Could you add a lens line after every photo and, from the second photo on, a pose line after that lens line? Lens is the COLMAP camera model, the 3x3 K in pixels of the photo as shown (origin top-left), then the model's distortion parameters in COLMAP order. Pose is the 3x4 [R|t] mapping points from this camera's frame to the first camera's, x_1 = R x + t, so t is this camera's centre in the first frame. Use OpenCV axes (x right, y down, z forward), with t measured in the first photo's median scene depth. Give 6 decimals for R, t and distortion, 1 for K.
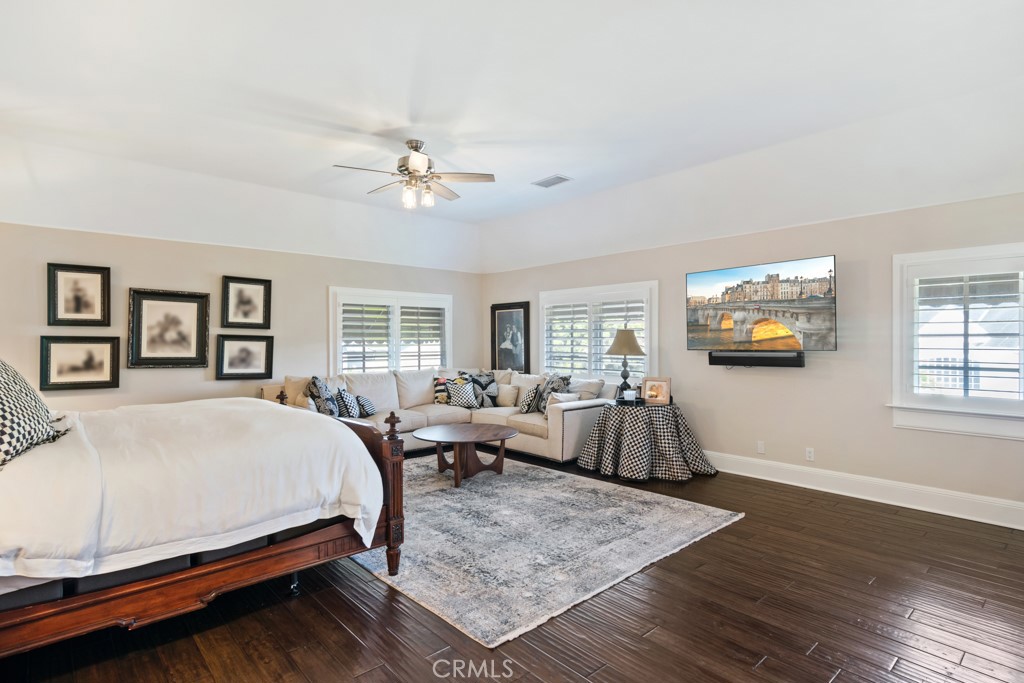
lens RADIAL K [[523.0, 0, 509.0], [0, 523.0, 345.4], [0, 0, 1]] dist [0.001547, 0.001100]
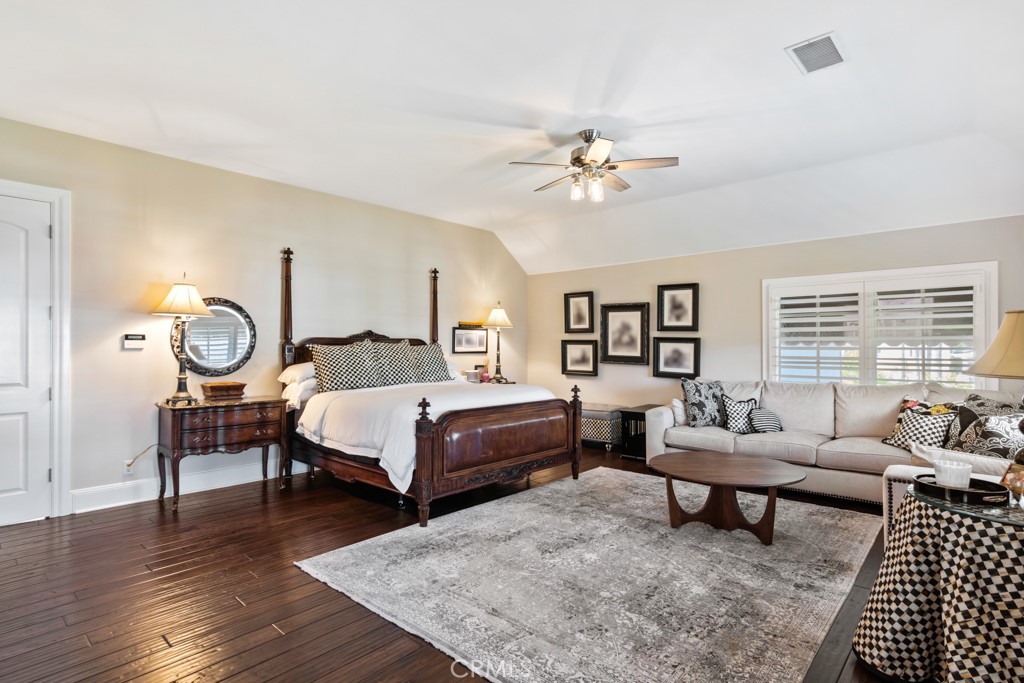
lens RADIAL K [[523.0, 0, 509.0], [0, 523.0, 345.4], [0, 0, 1]] dist [0.001547, 0.001100]
pose [[0.095516, 0.002363, -0.995425, 0.602284], [-0.005878, 0.999981, 0.001809, -0.003133], [0.995411, 0.005678, 0.095528, 0.614447]]
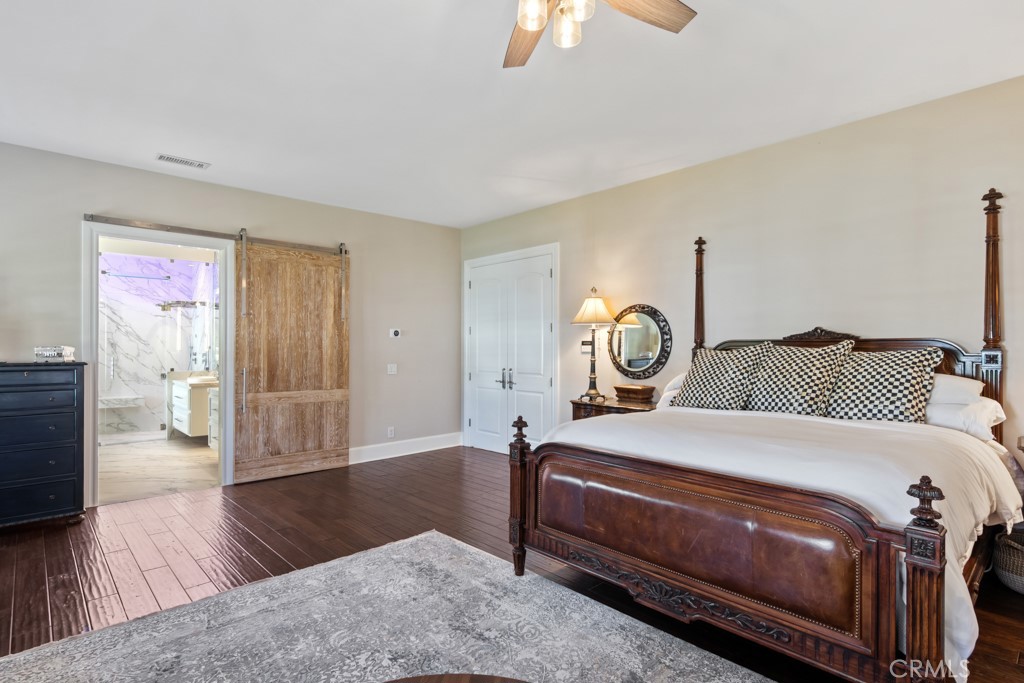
lens RADIAL K [[523.0, 0, 509.0], [0, 523.0, 345.4], [0, 0, 1]] dist [0.001547, 0.001100]
pose [[-0.999963, 0.001474, -0.008495, -0.112667], [0.001468, 0.999999, 0.000626, -0.007446], [0.008496, 0.000613, -0.999964, 1.152468]]
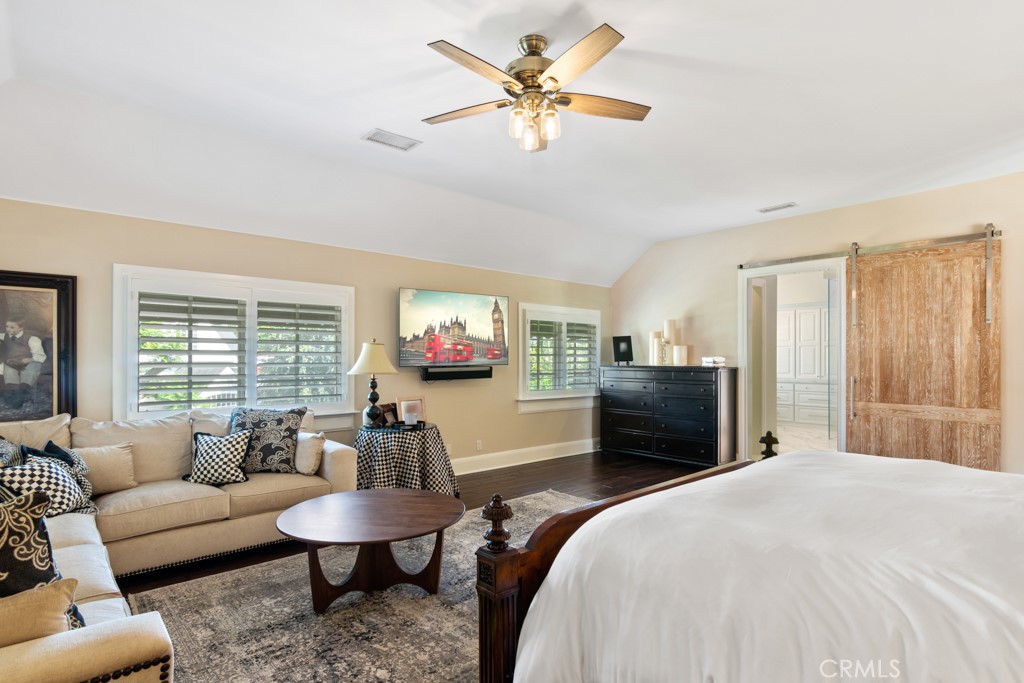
lens RADIAL K [[523.0, 0, 509.0], [0, 523.0, 345.4], [0, 0, 1]] dist [0.001547, 0.001100]
pose [[0.006968, 0.027897, 0.999587, -0.659290], [0.007253, 0.999583, -0.027948, -0.002565], [-0.999949, 0.007444, 0.006762, 0.827597]]
